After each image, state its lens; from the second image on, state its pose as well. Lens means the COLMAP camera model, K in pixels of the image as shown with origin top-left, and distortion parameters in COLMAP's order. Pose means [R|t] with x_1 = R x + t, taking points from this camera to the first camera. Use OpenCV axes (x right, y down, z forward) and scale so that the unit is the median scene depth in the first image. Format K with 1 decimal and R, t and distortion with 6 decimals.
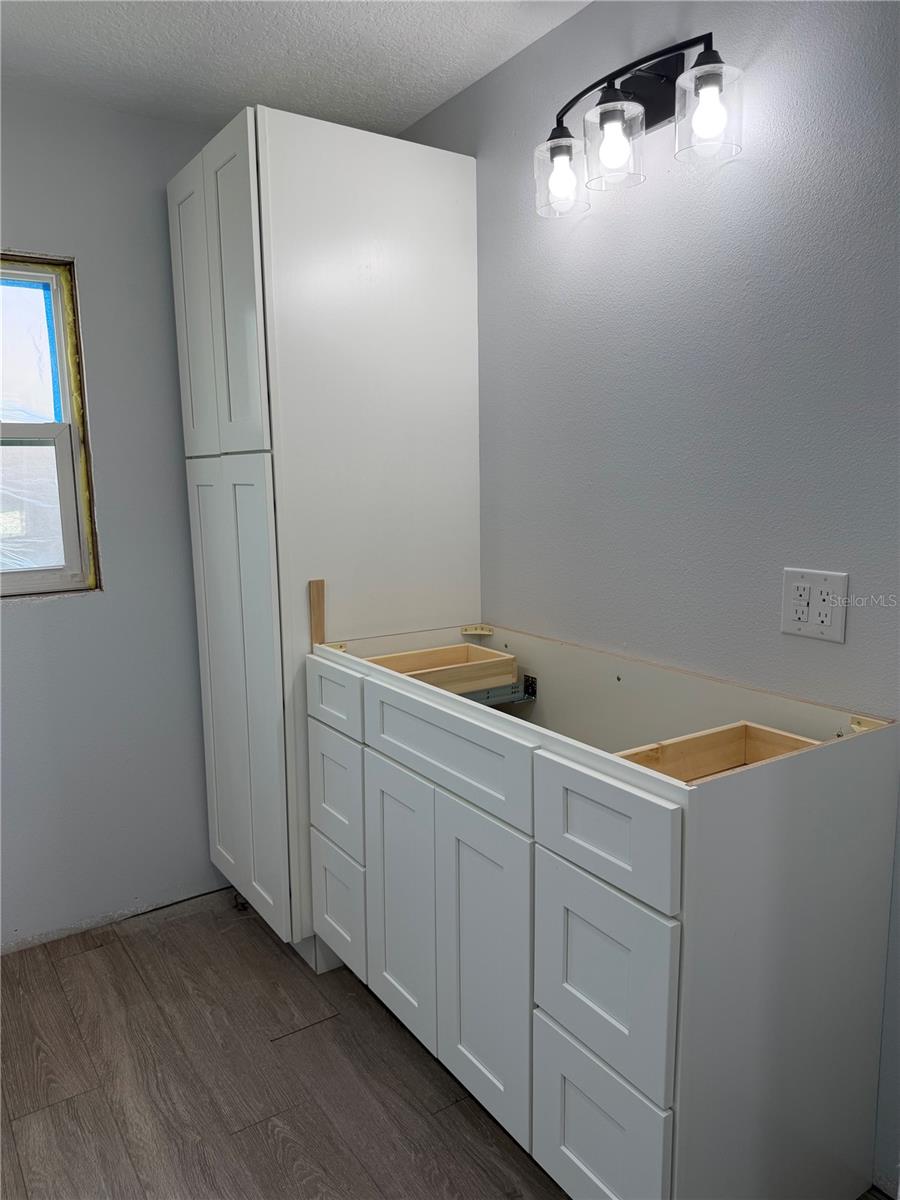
lens RADIAL K [[867.1, 0, 450.0], [0, 867.1, 600.0], [0, 0, 1]] dist [0.100311, -0.094483]
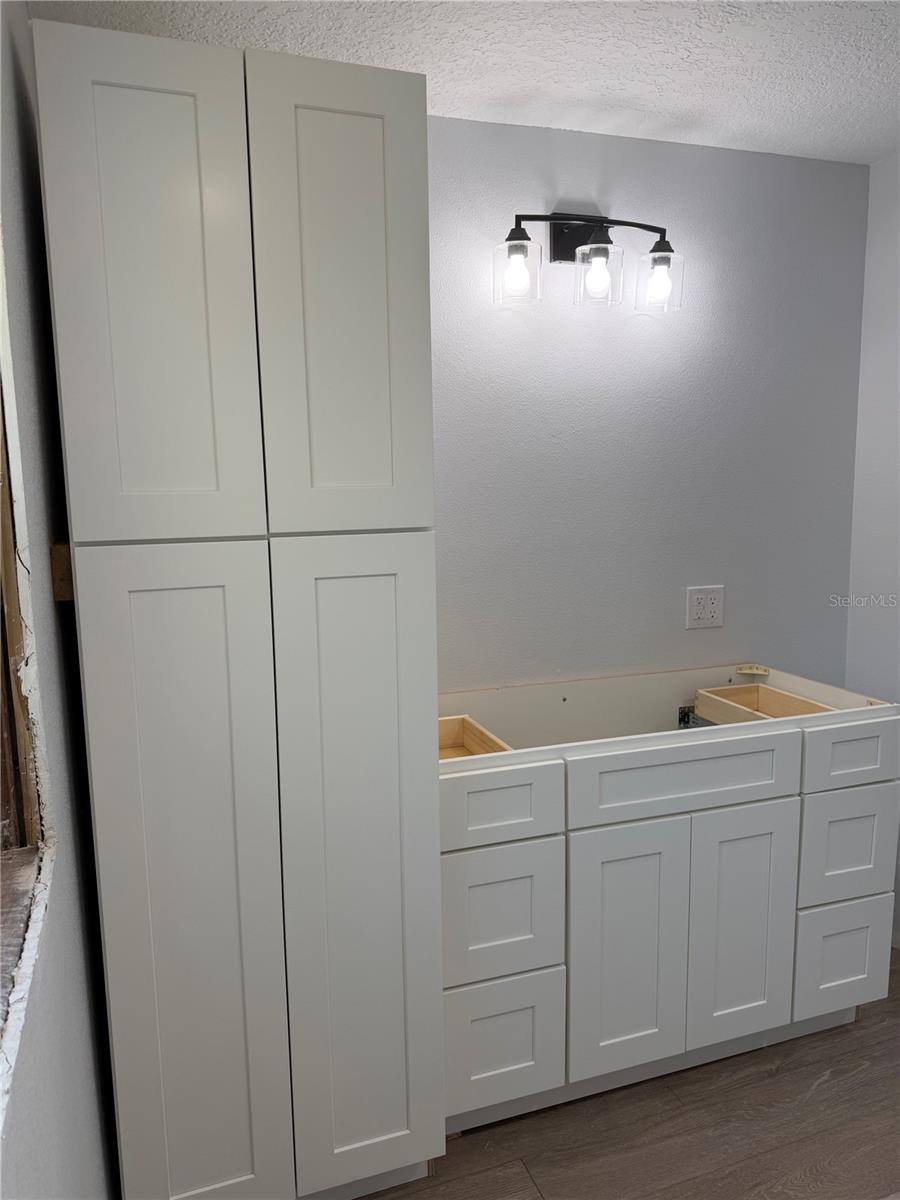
lens RADIAL K [[867.1, 0, 450.0], [0, 867.1, 600.0], [0, 0, 1]] dist [0.100311, -0.094483]
pose [[0.225808, -0.131673, 0.965232, -1.189521], [0.151061, 0.983571, 0.098836, -0.227827], [-0.962388, 0.123491, 0.241989, 1.014518]]
